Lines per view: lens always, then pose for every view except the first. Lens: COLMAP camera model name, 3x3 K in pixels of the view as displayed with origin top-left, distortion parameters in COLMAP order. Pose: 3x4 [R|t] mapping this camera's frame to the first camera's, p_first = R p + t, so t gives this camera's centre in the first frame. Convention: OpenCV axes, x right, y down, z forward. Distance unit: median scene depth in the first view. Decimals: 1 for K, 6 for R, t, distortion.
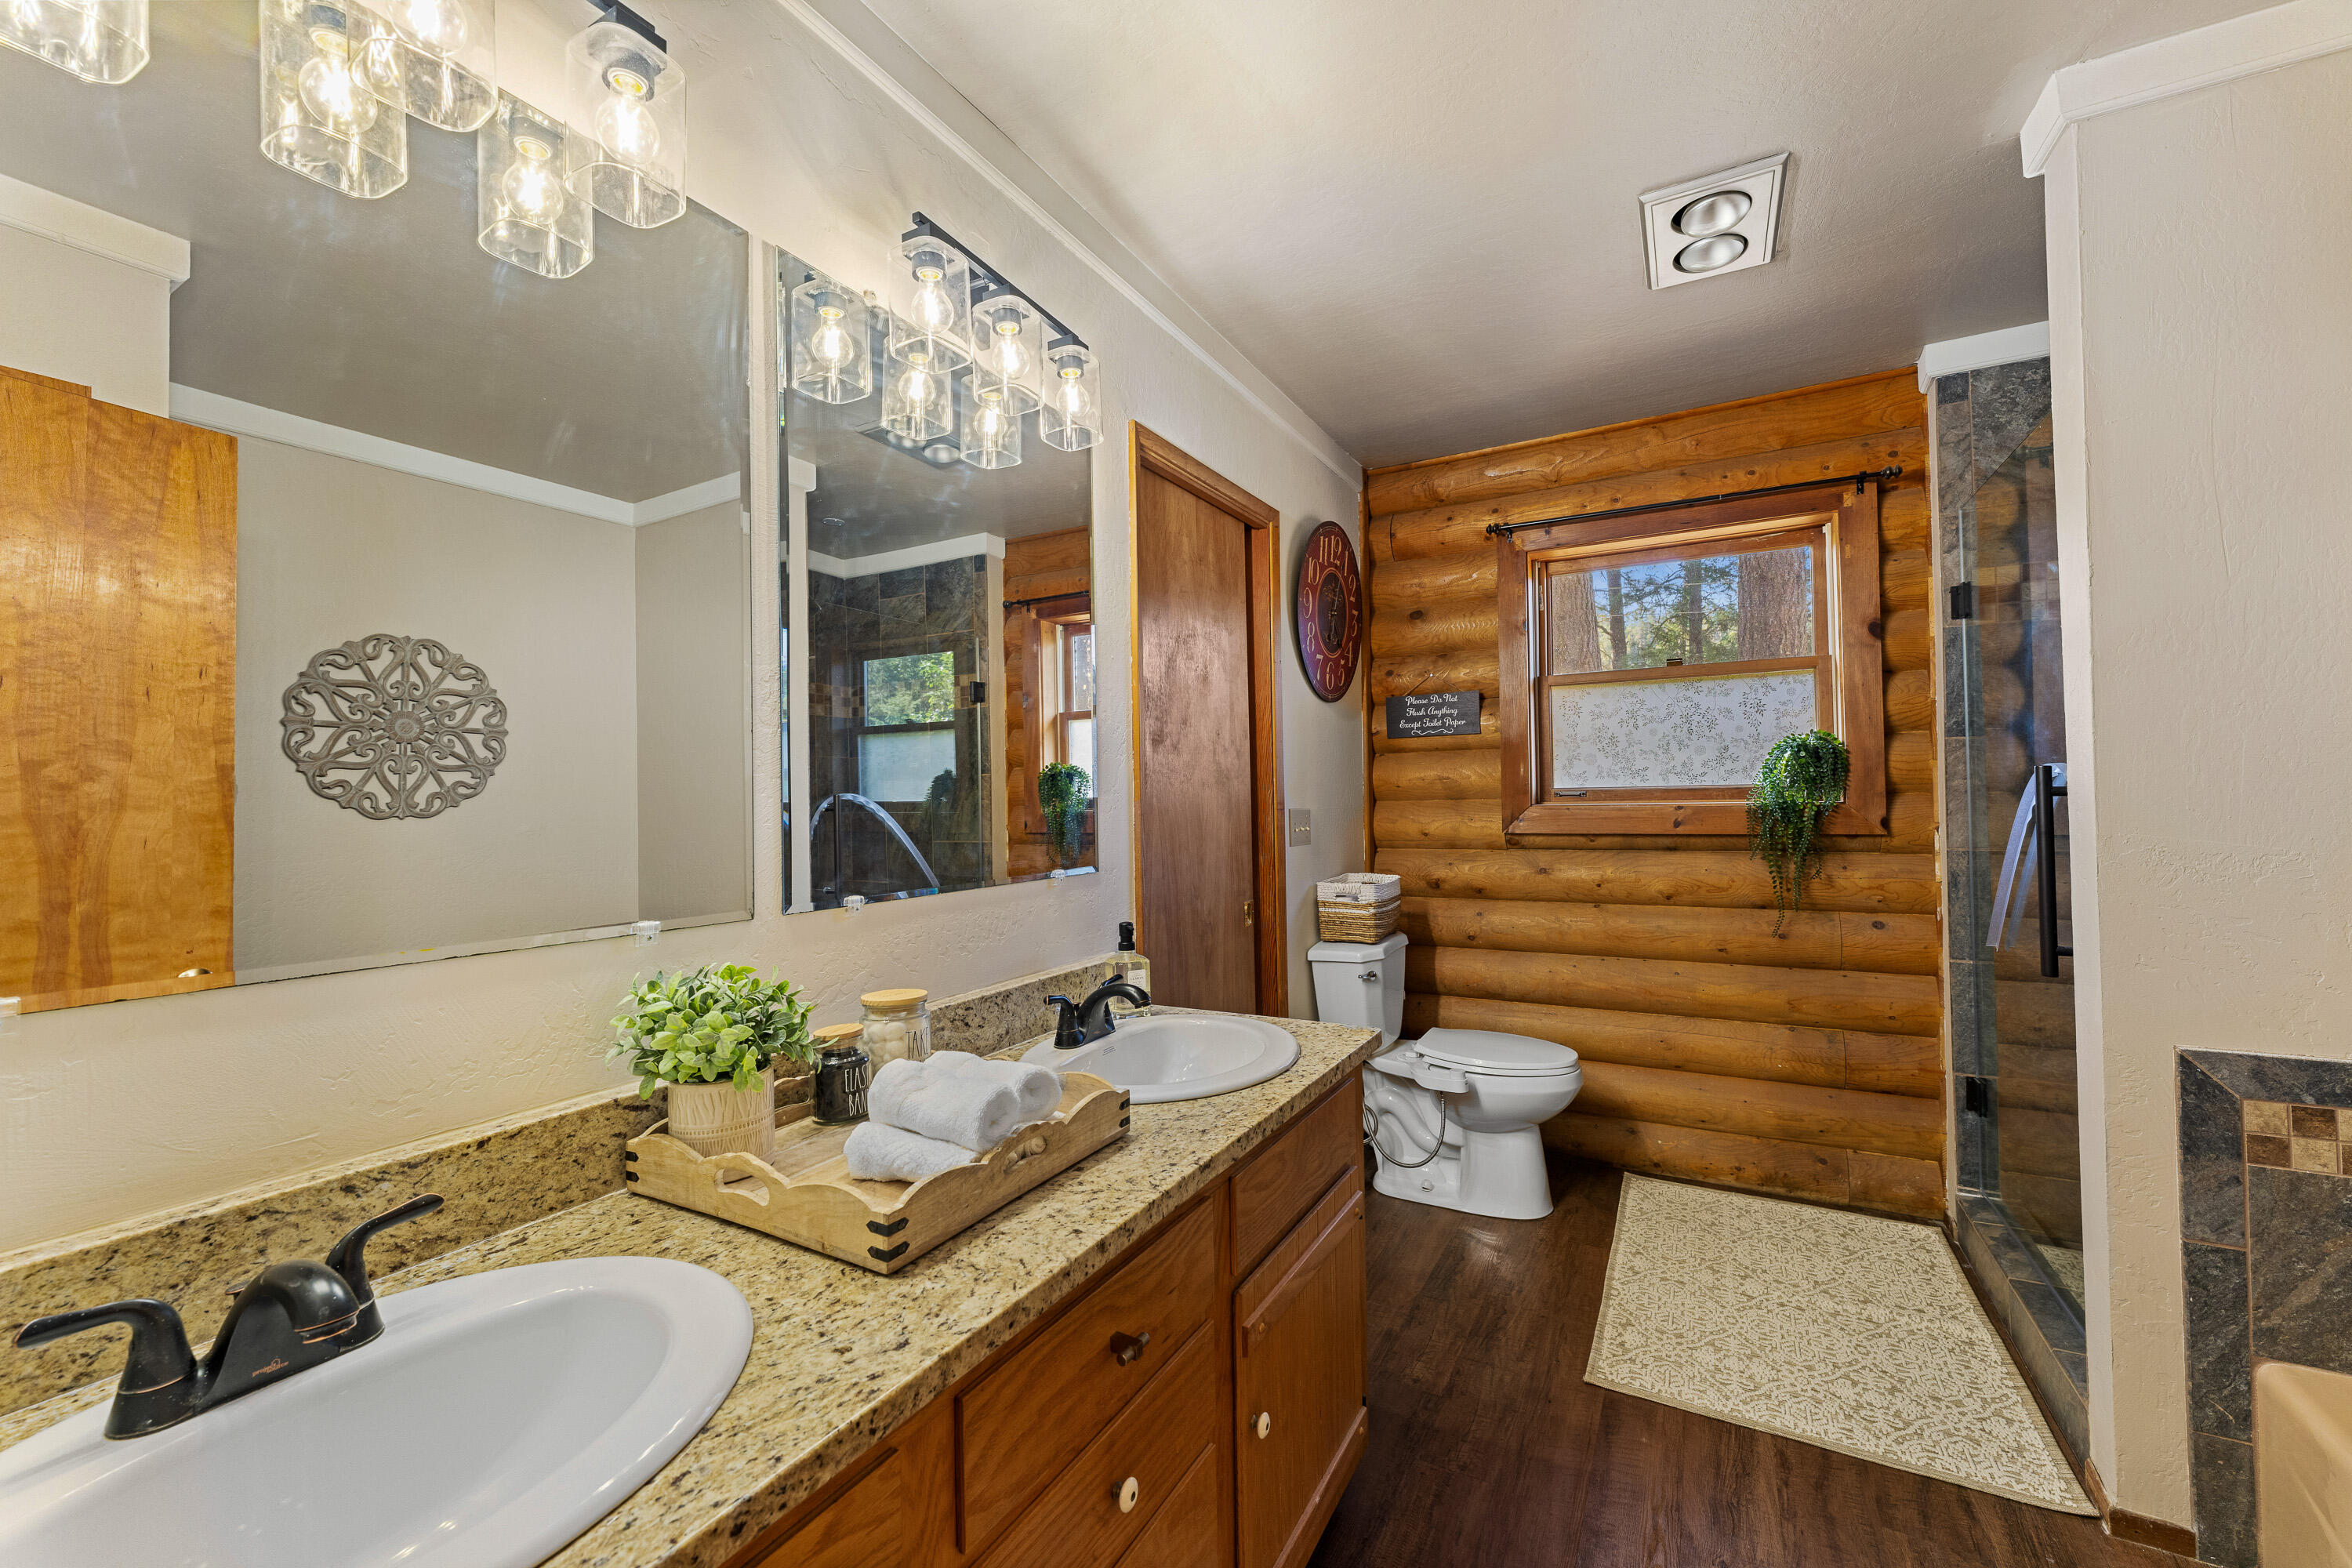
lens RADIAL K [[944.7, 0, 1172.8], [0, 944.7, 767.9], [0, 0, 1]] dist [0.000293, 0.000072]
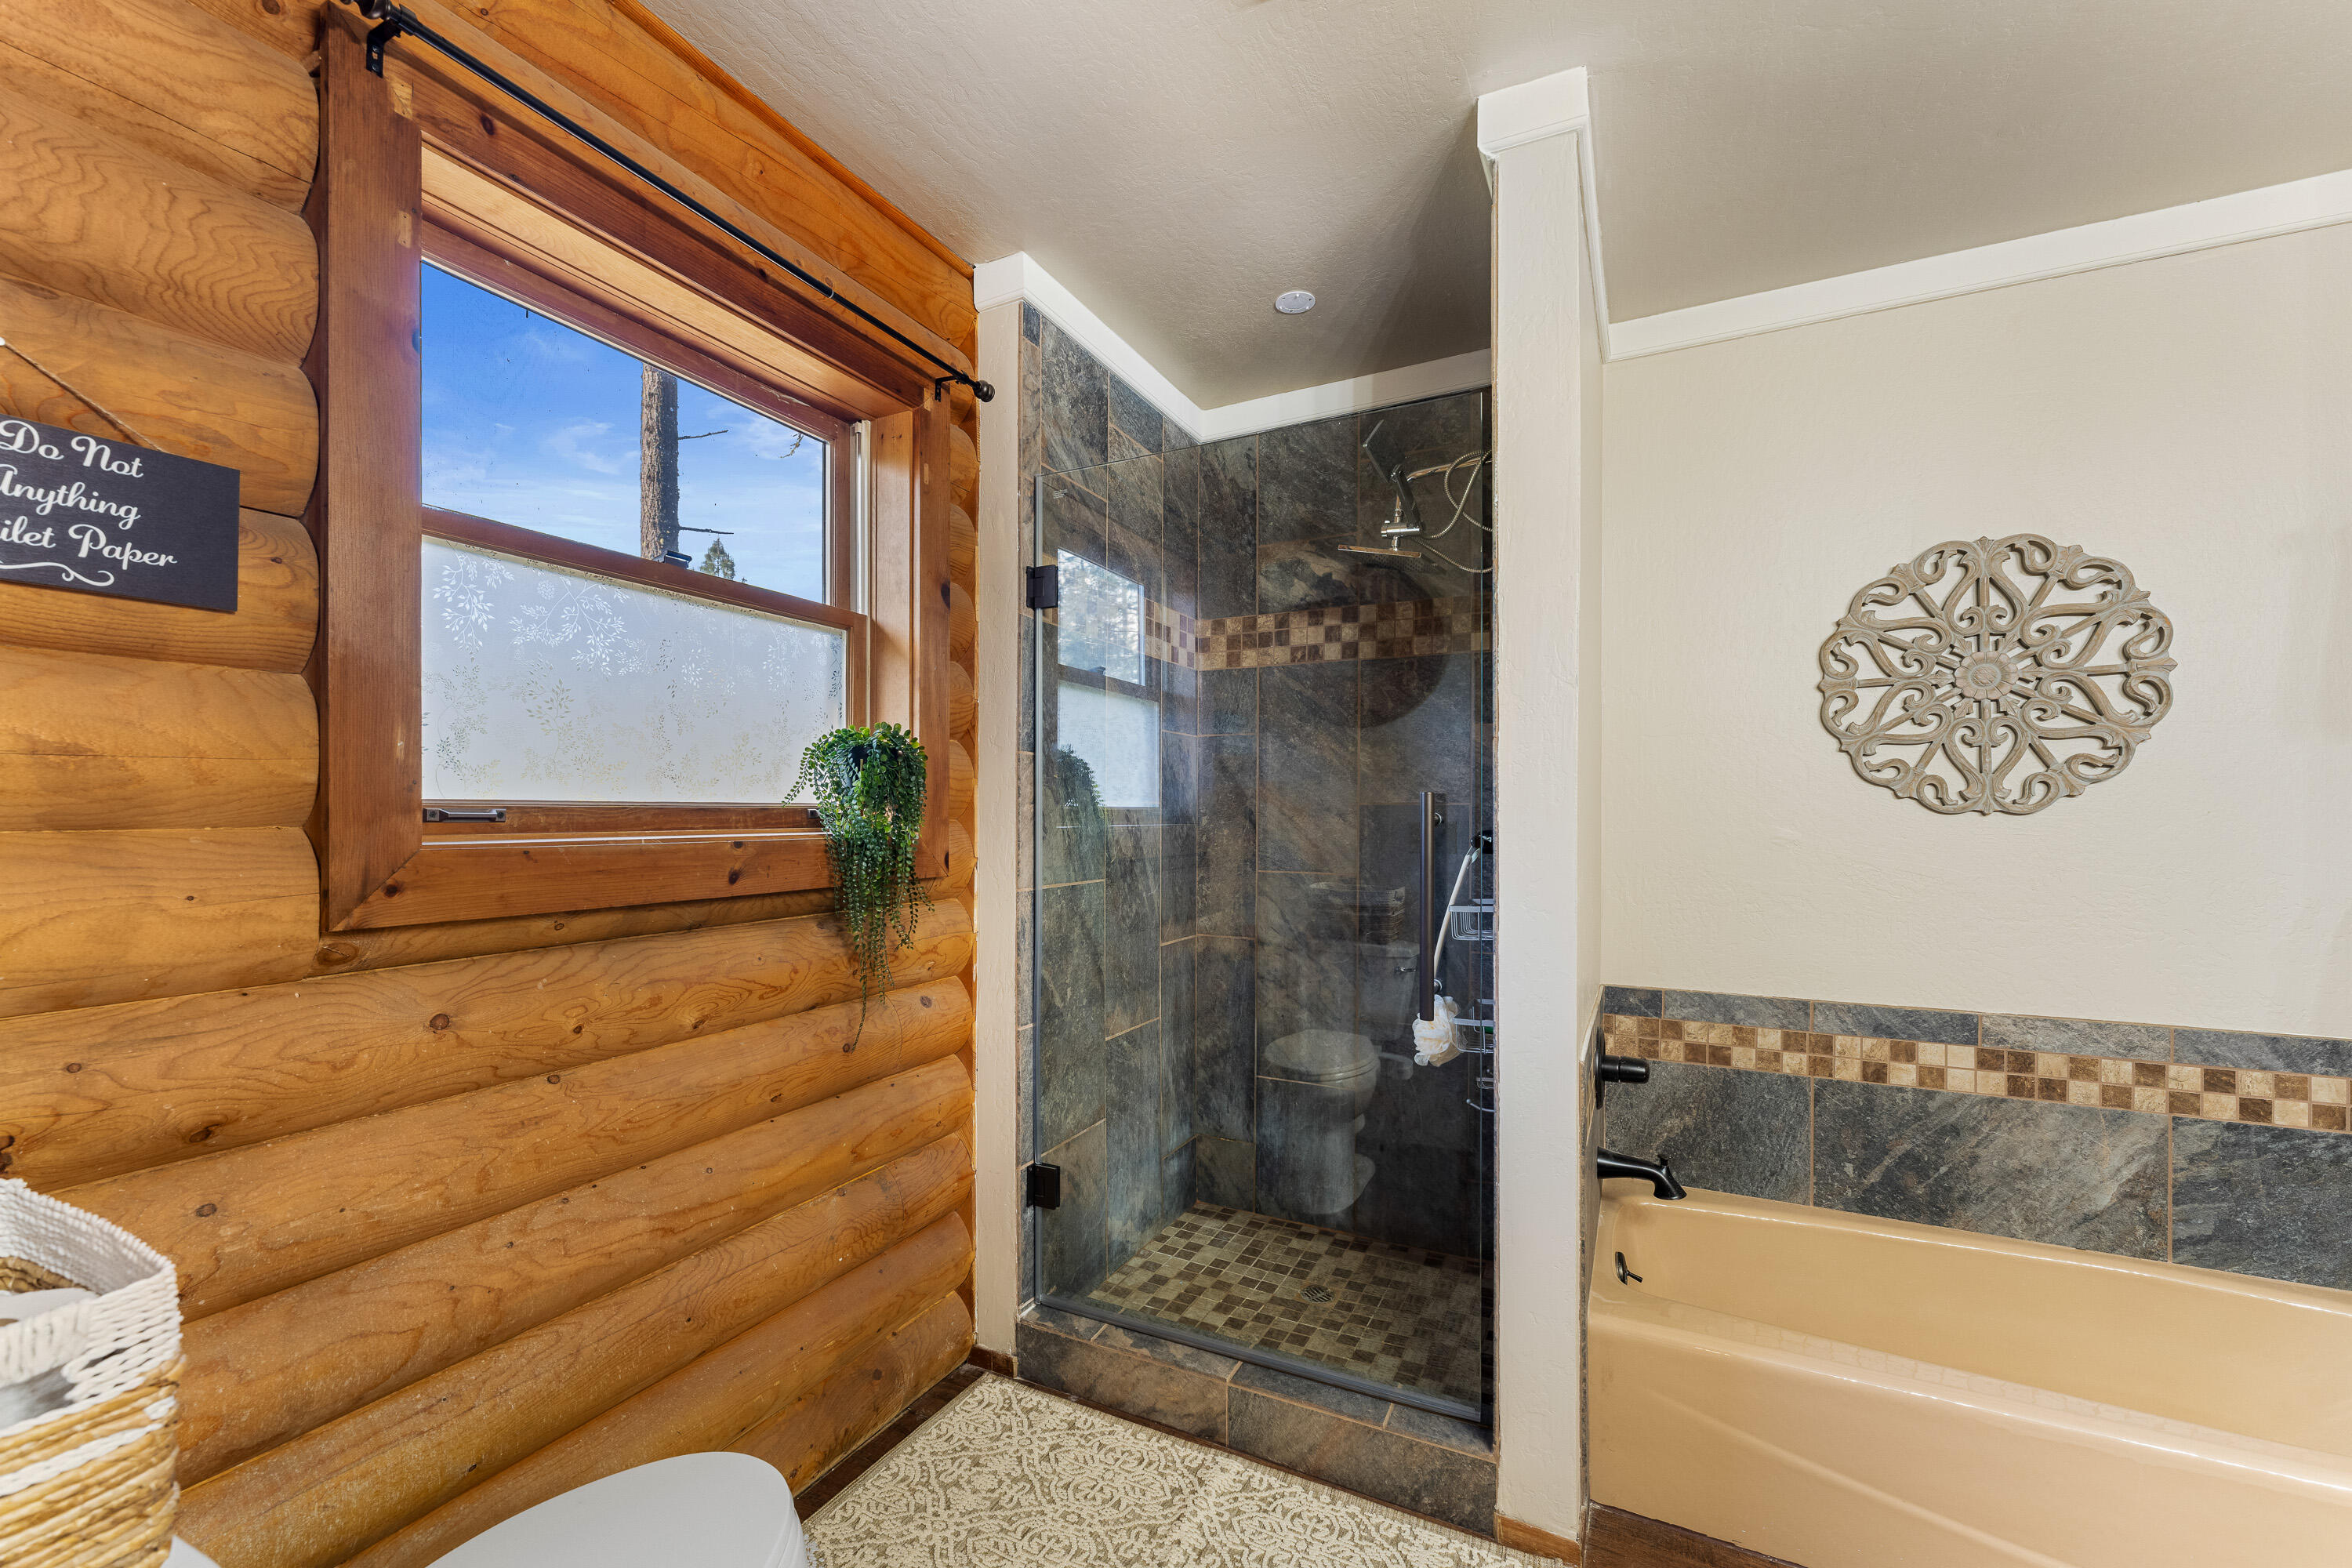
lens RADIAL K [[950.1, 0, 1176.5], [0, 950.1, 813.8], [0, 0, 1]] dist [0.000656, 0.000028]
pose [[-0.050139, 0.015794, 0.998617, 0.006331], [-0.030378, 0.999388, -0.017332, 0.027680], [-0.998280, -0.031205, -0.049629, 0.807159]]
